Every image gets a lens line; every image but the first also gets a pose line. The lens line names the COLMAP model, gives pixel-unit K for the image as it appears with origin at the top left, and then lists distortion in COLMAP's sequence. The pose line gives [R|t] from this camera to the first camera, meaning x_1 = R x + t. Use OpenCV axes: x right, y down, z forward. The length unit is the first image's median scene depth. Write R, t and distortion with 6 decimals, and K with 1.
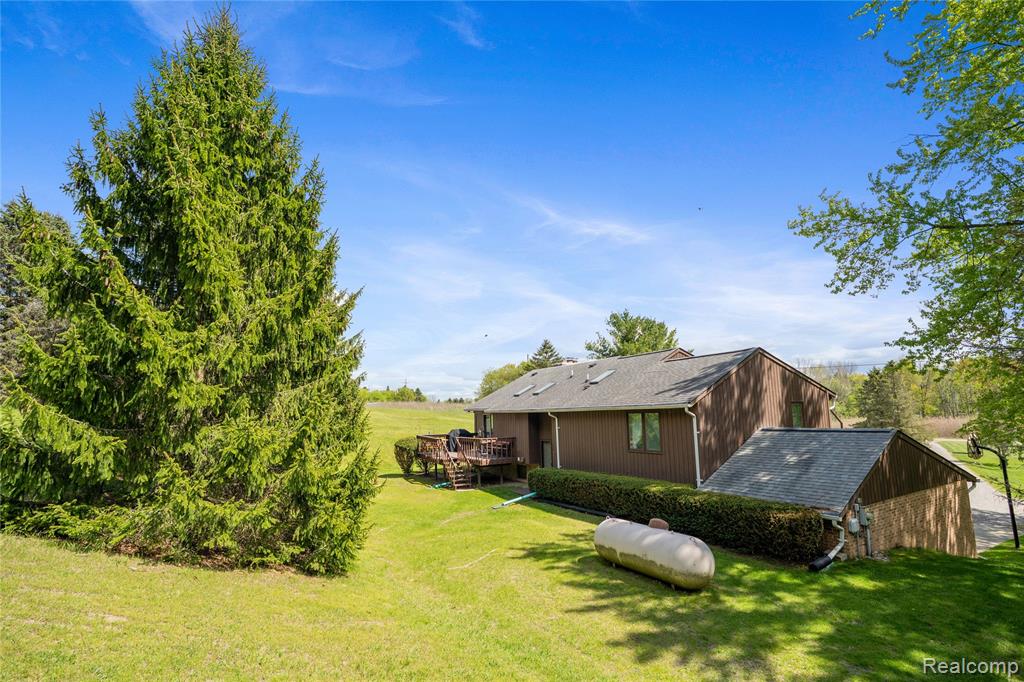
lens RADIAL K [[489.3, 0, 506.6], [0, 489.3, 333.7], [0, 0, 1]] dist [-0.021033, 0.004426]
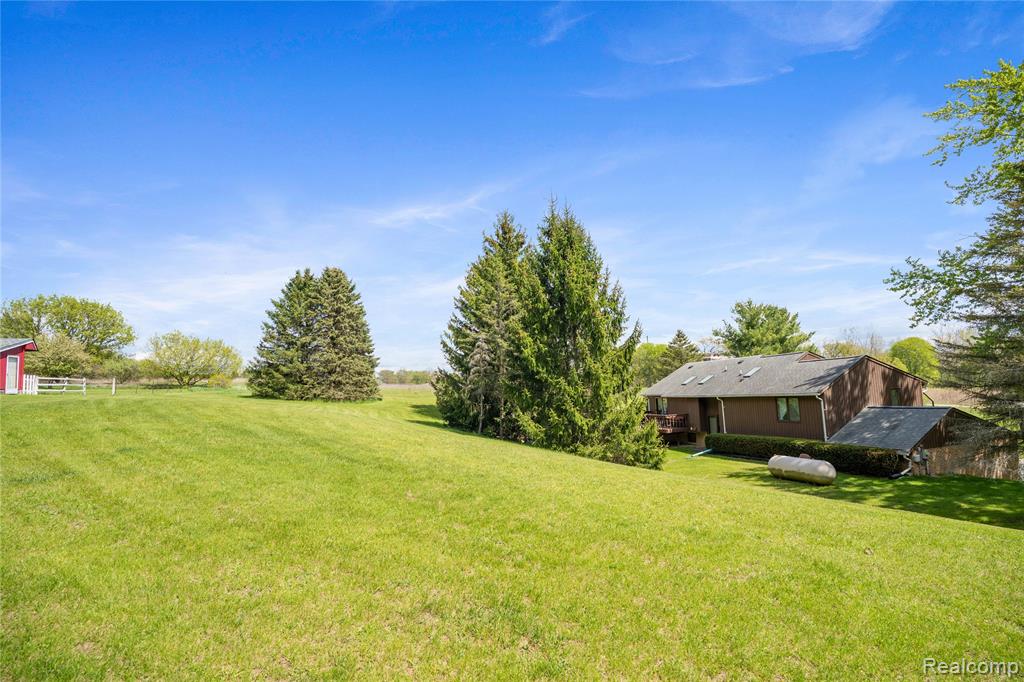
lens RADIAL K [[489.3, 0, 497.5], [0, 489.3, 335.3], [0, 0, 1]] dist [-0.021033, 0.004426]
pose [[0.976400, -0.049011, -0.210333, -0.335533], [0.060616, 0.996954, 0.049080, -0.199241], [0.207287, -0.060671, 0.976397, -0.828413]]
